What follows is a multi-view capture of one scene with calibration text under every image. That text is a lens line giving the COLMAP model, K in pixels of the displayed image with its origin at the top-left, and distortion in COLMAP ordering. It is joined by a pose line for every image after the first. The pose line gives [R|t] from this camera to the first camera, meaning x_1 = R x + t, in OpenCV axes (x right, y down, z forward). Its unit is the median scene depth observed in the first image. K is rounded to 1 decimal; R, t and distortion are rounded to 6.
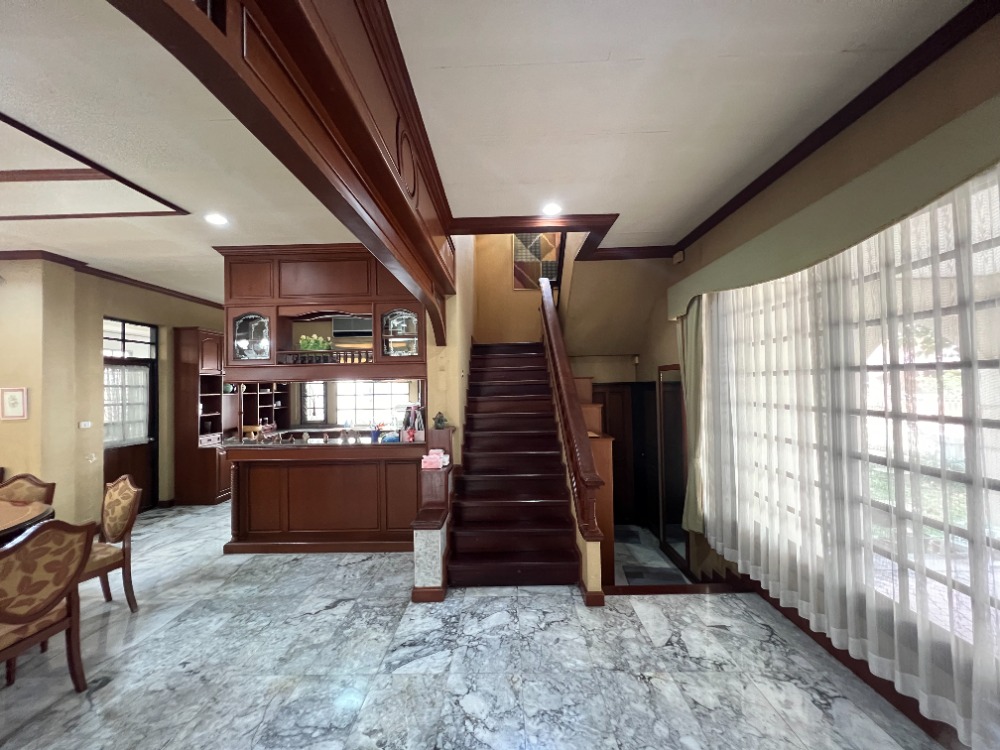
lens RADIAL K [[400.2, 0, 496.6], [0, 400.2, 376.2], [0, 0, 1]] dist [-0.002971, 0.001333]
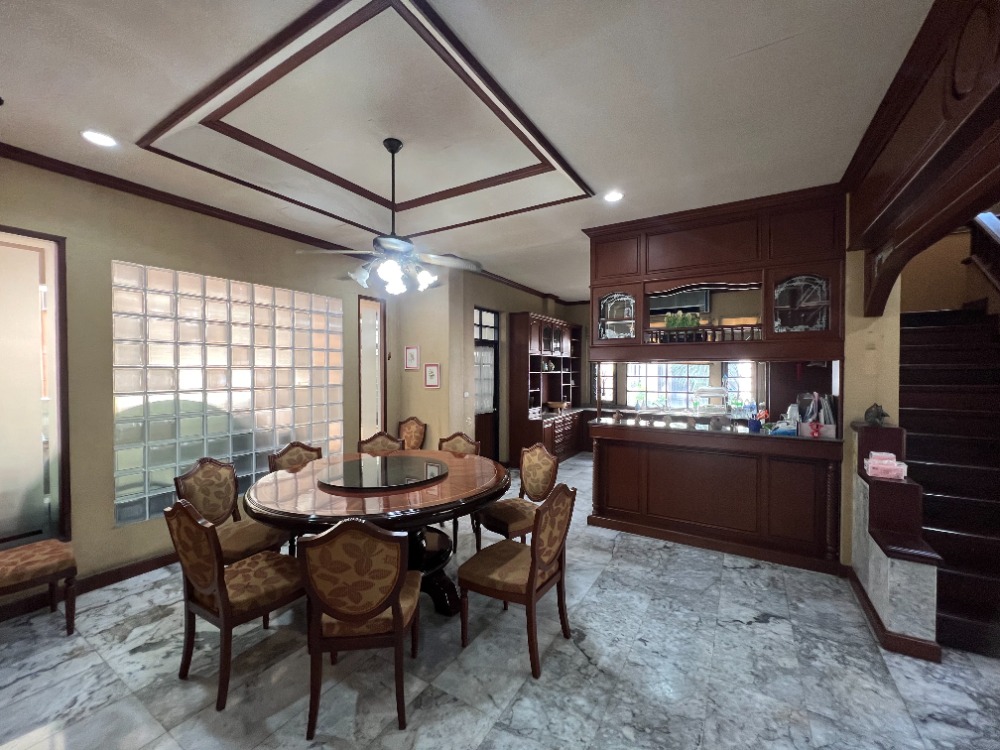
lens RADIAL K [[400.2, 0, 502.8], [0, 400.2, 376.9], [0, 0, 1]] dist [-0.002971, 0.001333]
pose [[0.865699, 0.030924, -0.499609, -0.360082], [-0.007671, 0.998792, 0.048529, 0.007343], [0.500506, -0.038179, 0.864891, -0.010398]]
